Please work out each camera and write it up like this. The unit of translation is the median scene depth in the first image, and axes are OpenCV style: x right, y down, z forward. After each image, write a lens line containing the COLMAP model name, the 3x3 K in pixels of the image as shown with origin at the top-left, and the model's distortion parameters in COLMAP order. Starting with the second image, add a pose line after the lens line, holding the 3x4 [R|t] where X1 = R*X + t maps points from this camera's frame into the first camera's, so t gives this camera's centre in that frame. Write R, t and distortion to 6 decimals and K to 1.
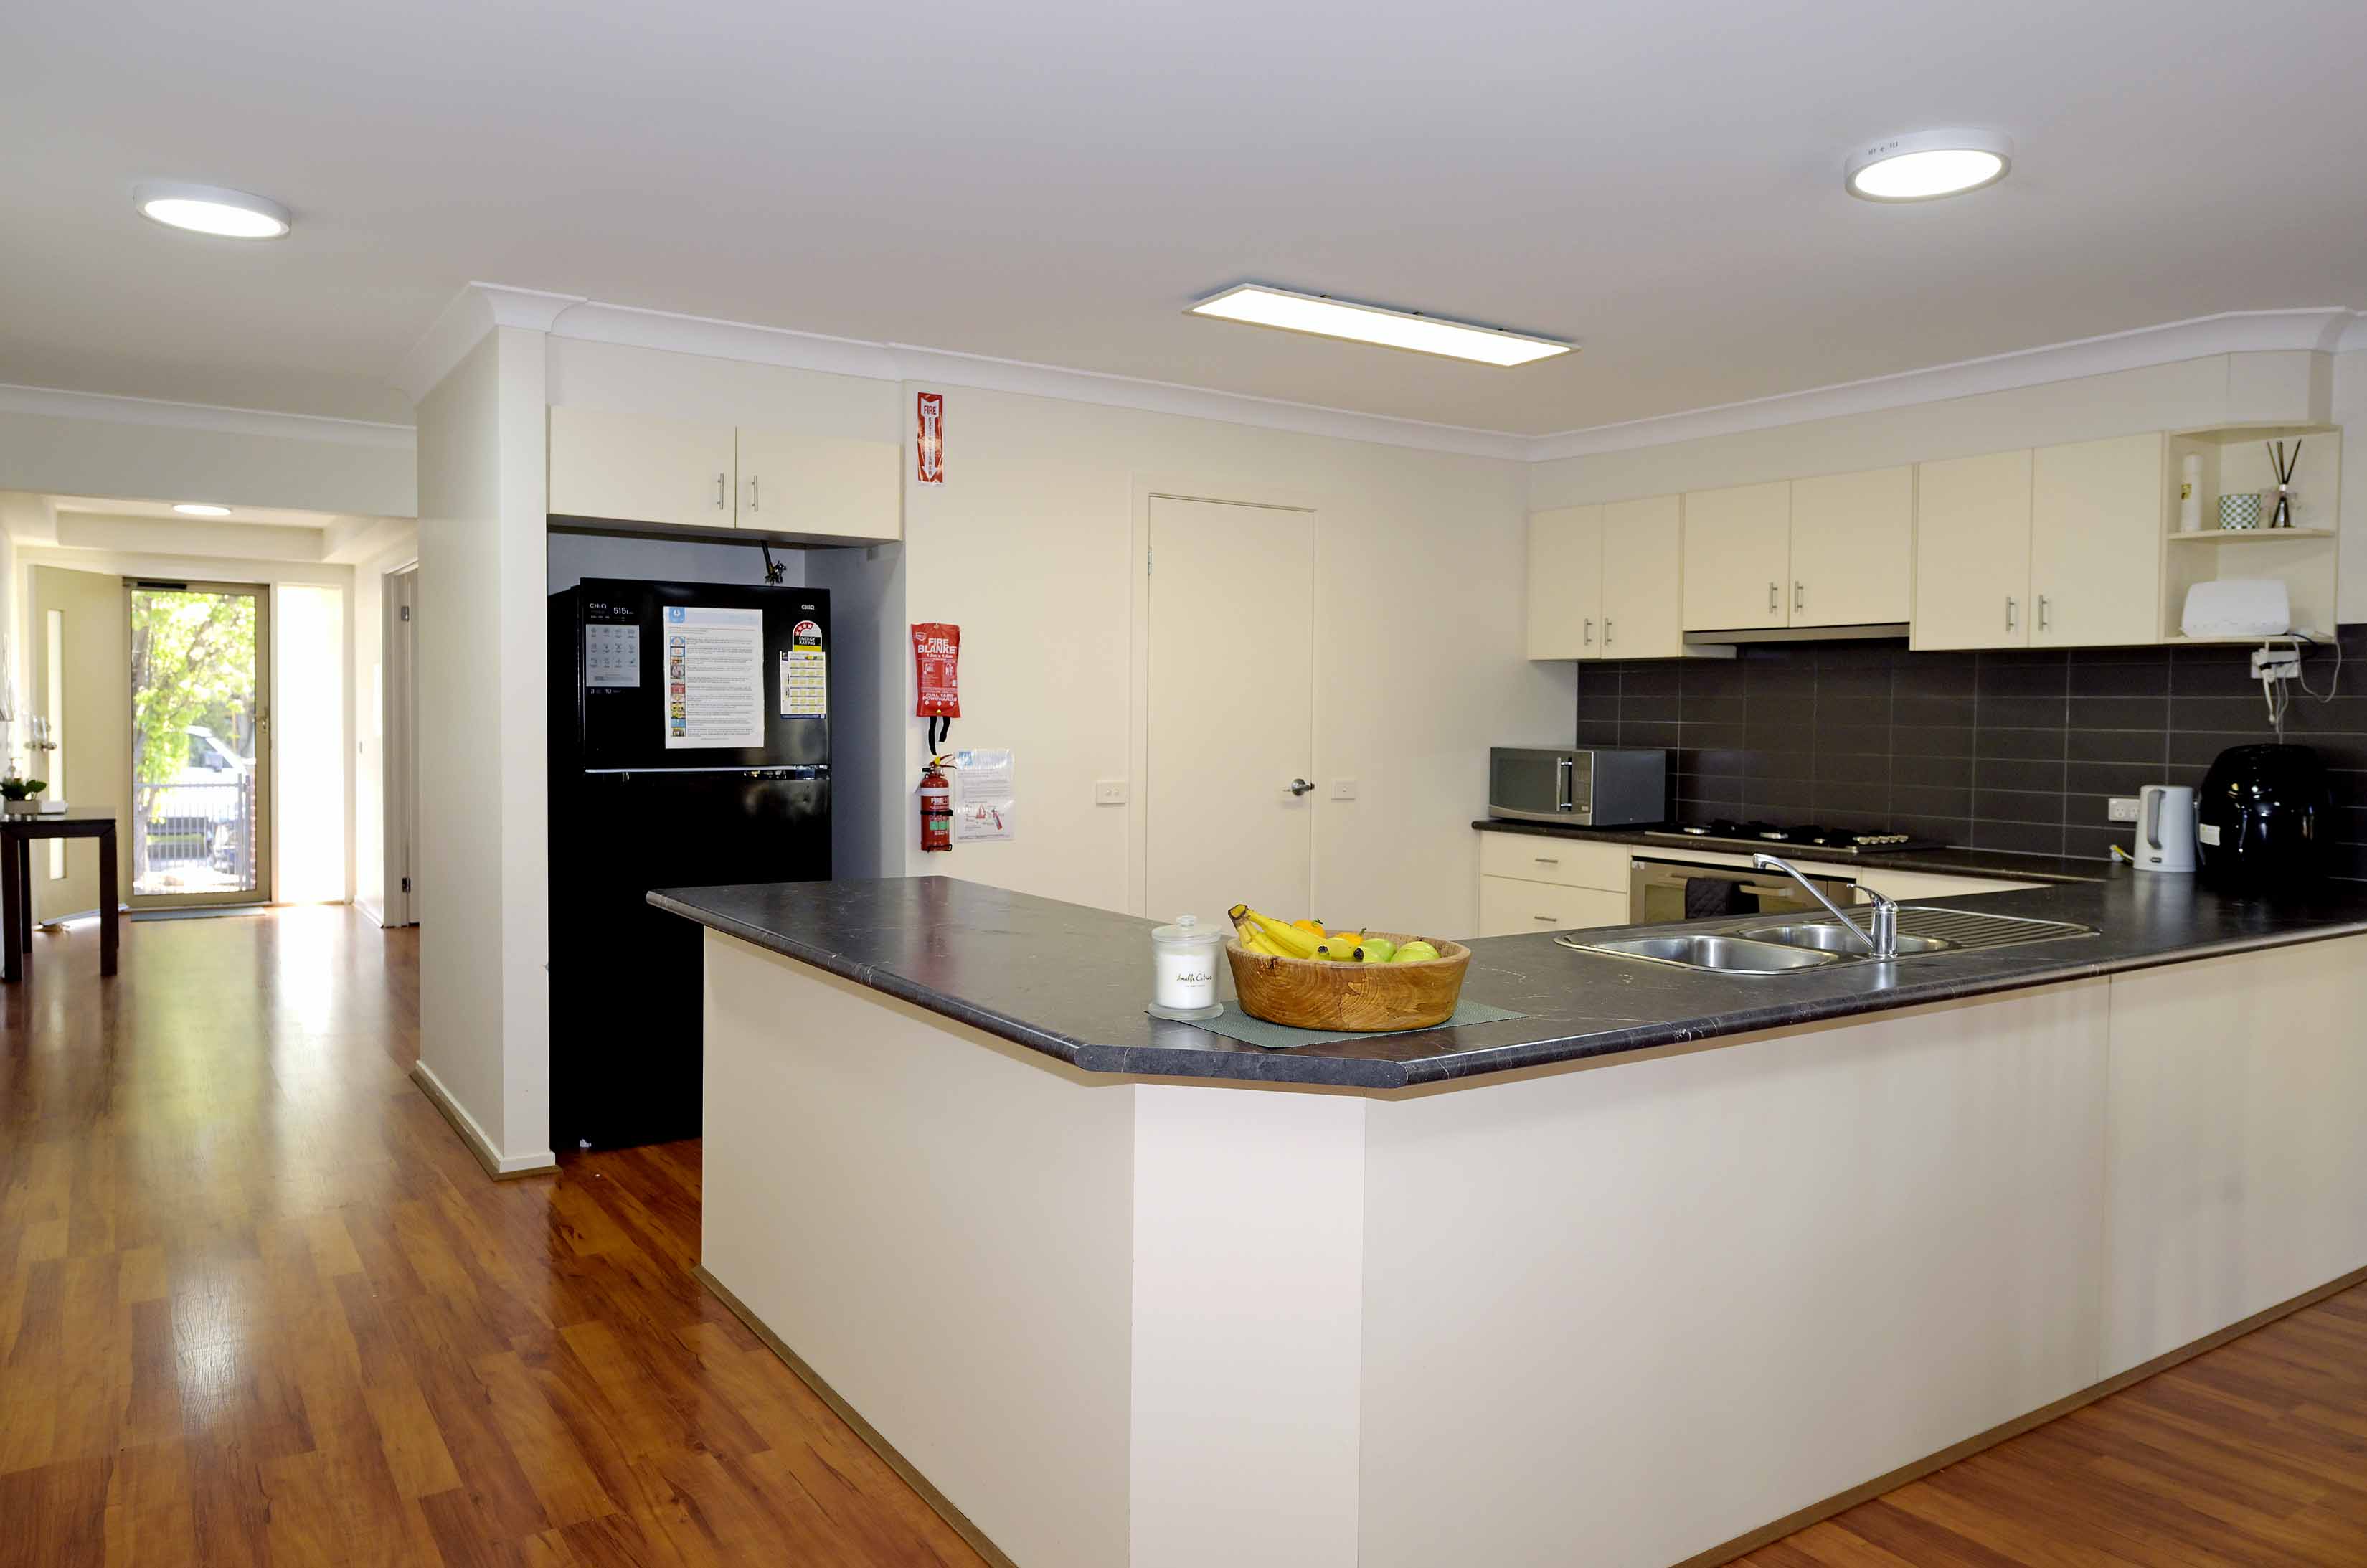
lens RADIAL K [[1637.0, 0, 1187.8], [0, 1637.0, 740.9], [0, 0, 1]] dist [-0.003663, 0.001531]
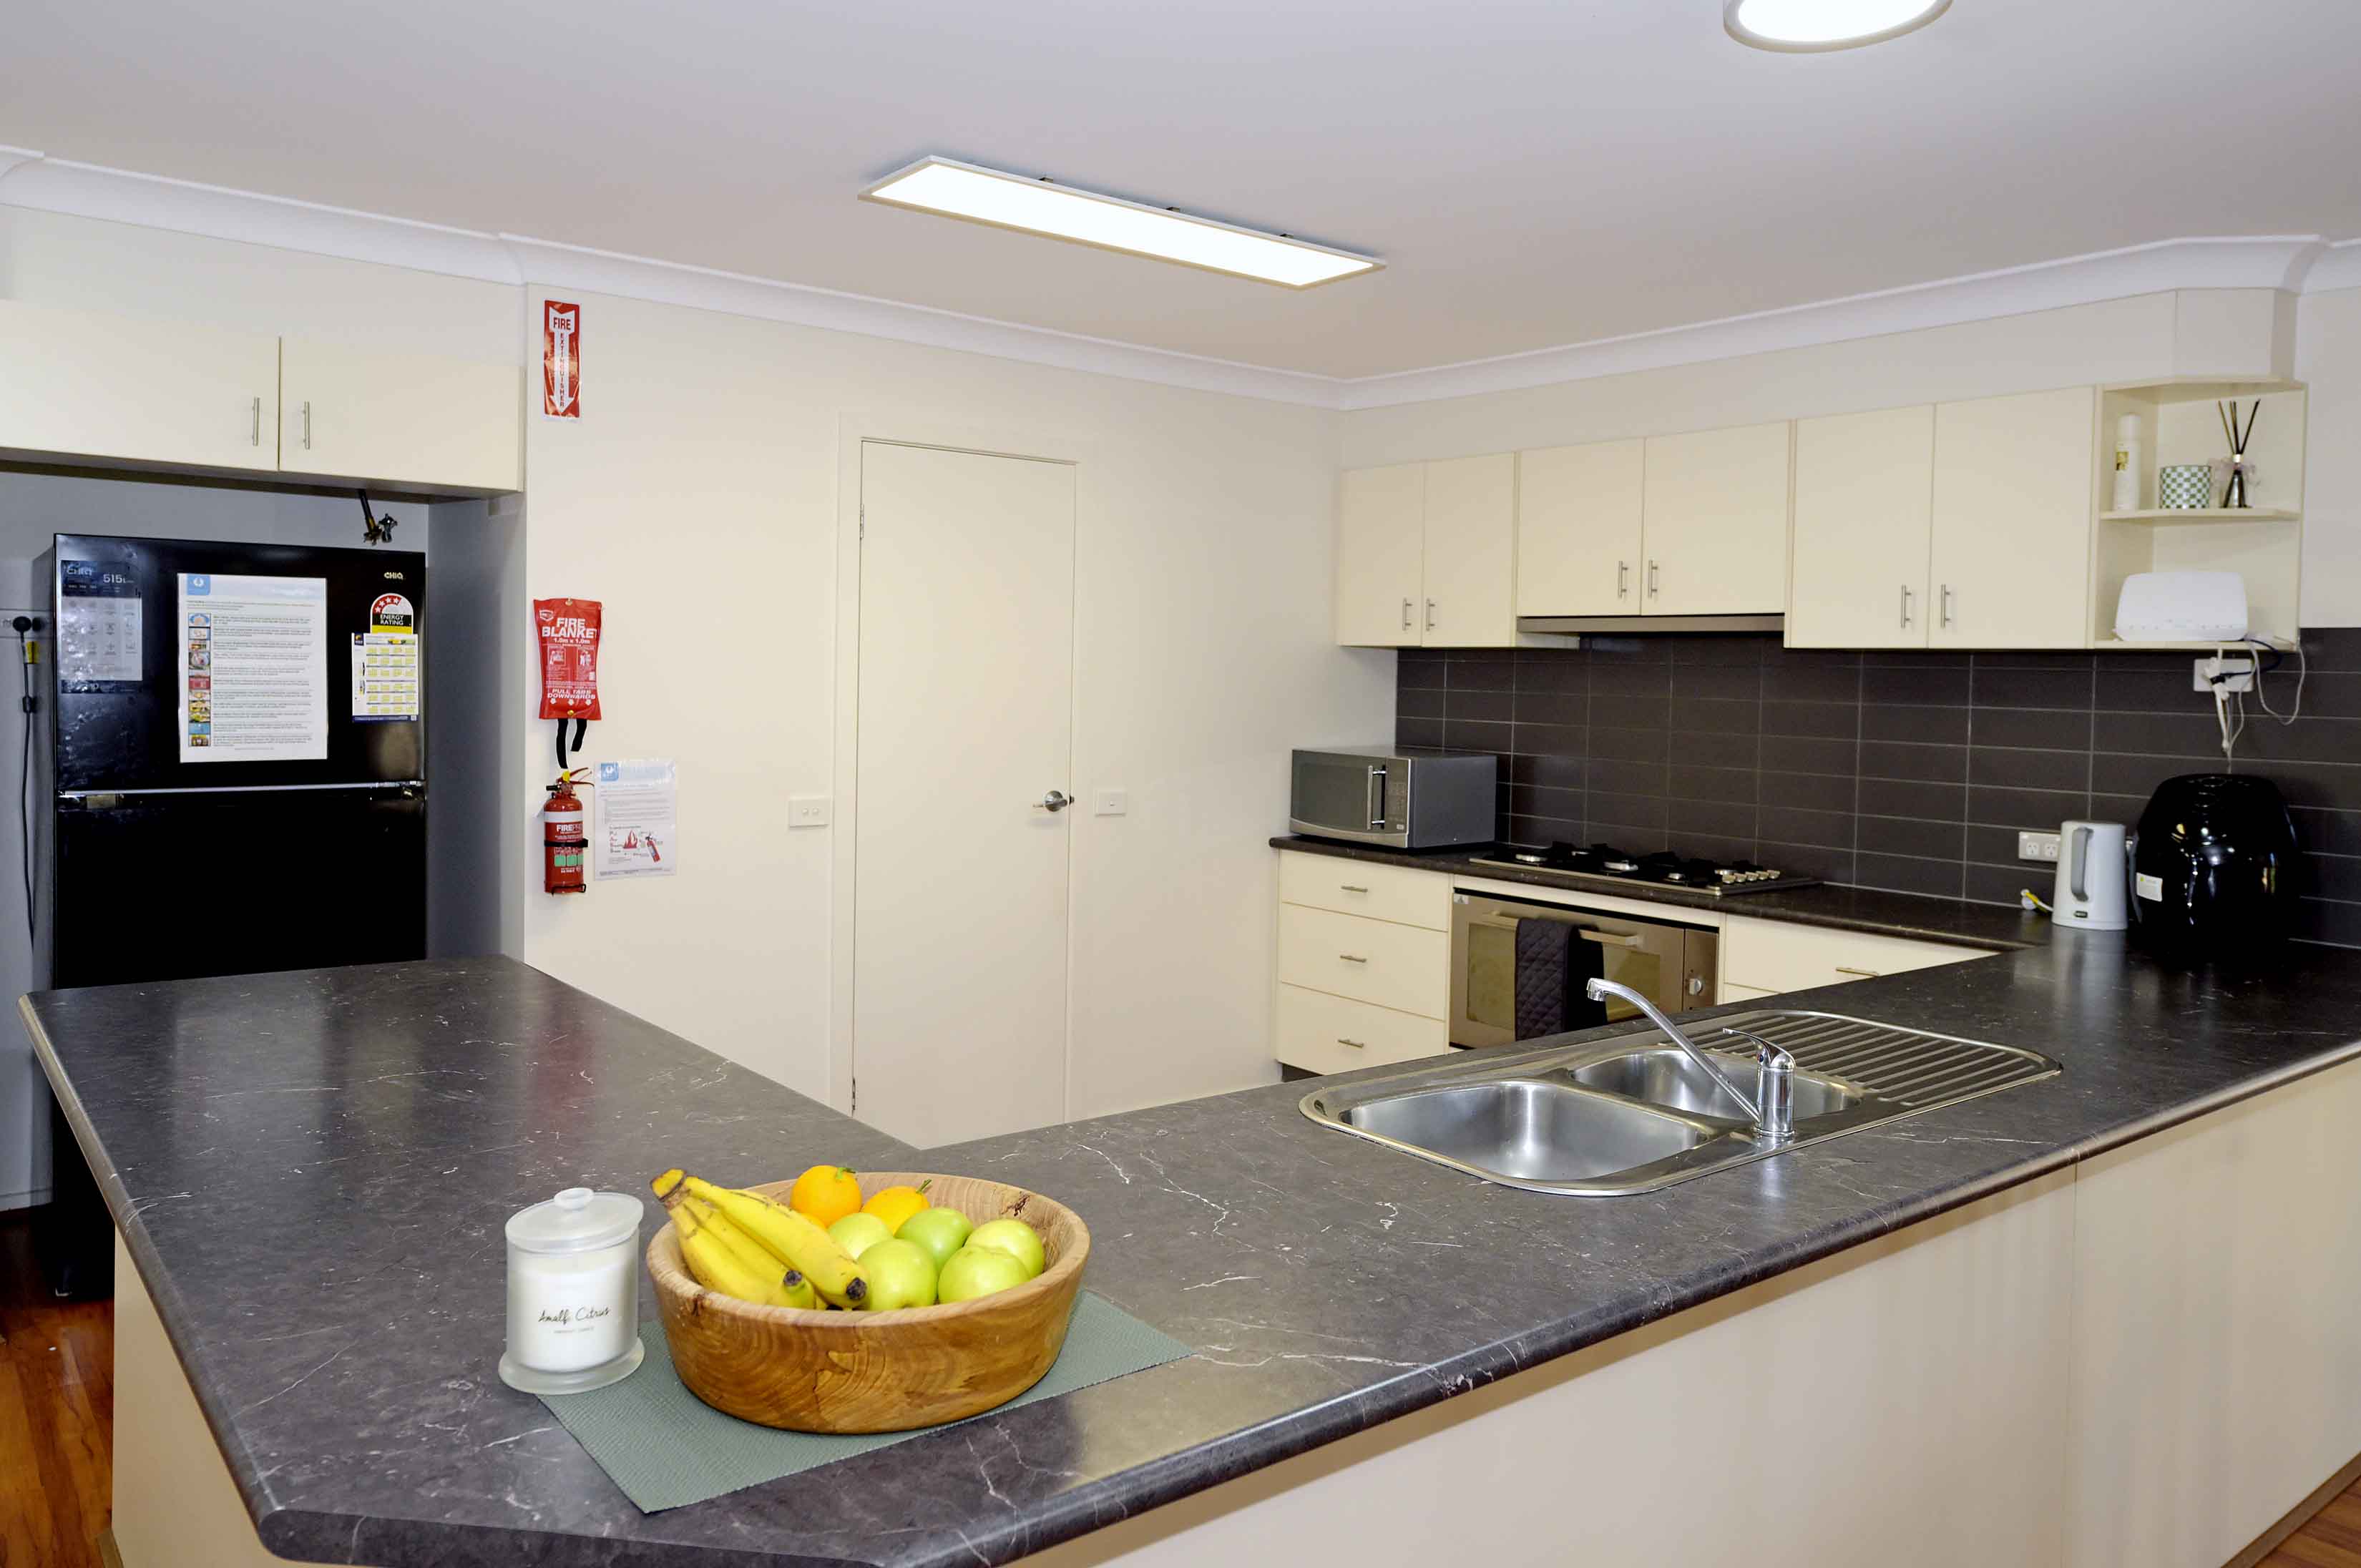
lens RADIAL K [[1669.9, 0, 1172.7], [0, 1669.9, 689.5], [0, 0, 1]] dist [0.000133, -0.000055]
pose [[0.996797, 0.009175, 0.079445, 0.069757], [-0.008804, 0.999949, -0.005014, -0.027696], [-0.079487, 0.004298, 0.996827, 0.191336]]
